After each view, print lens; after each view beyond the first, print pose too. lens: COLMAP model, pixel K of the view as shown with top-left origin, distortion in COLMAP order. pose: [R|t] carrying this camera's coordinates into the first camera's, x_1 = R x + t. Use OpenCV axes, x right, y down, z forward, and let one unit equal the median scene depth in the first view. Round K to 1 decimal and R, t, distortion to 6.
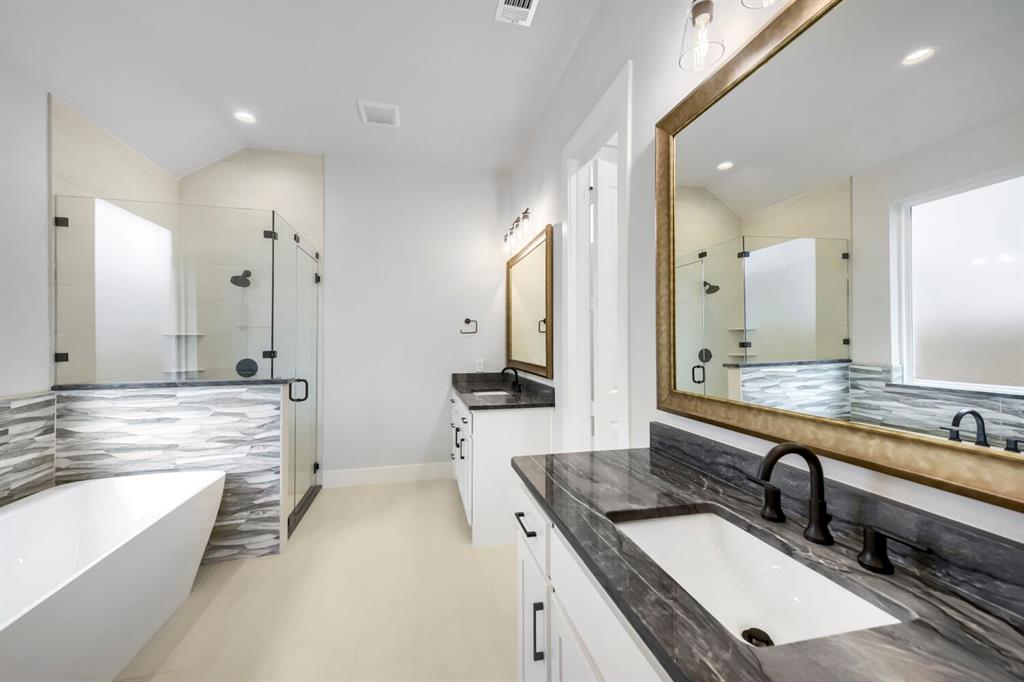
lens RADIAL K [[401.8, 0, 512.1], [0, 401.8, 340.2], [0, 0, 1]] dist [-0.009562, -0.000149]
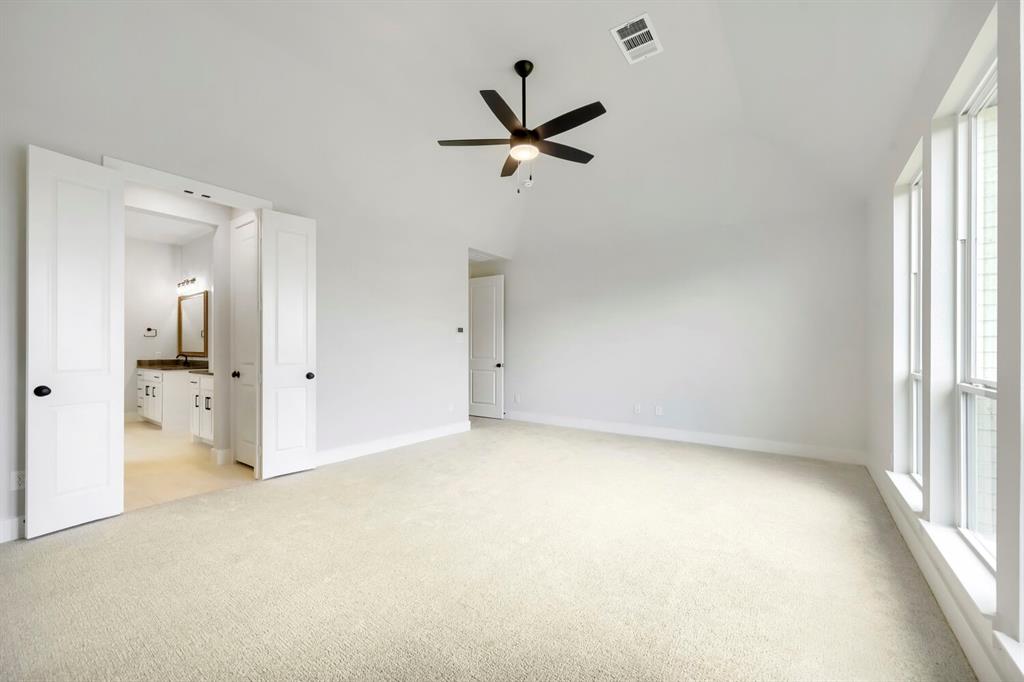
lens RADIAL K [[401.8, 0, 513.7], [0, 401.8, 344.7], [0, 0, 1]] dist [-0.009562, -0.000149]
pose [[0.752284, -0.000792, 0.658838, -0.064246], [-0.000858, 0.999997, 0.002182, 0.013350], [-0.658838, -0.002207, 0.752282, -1.377951]]
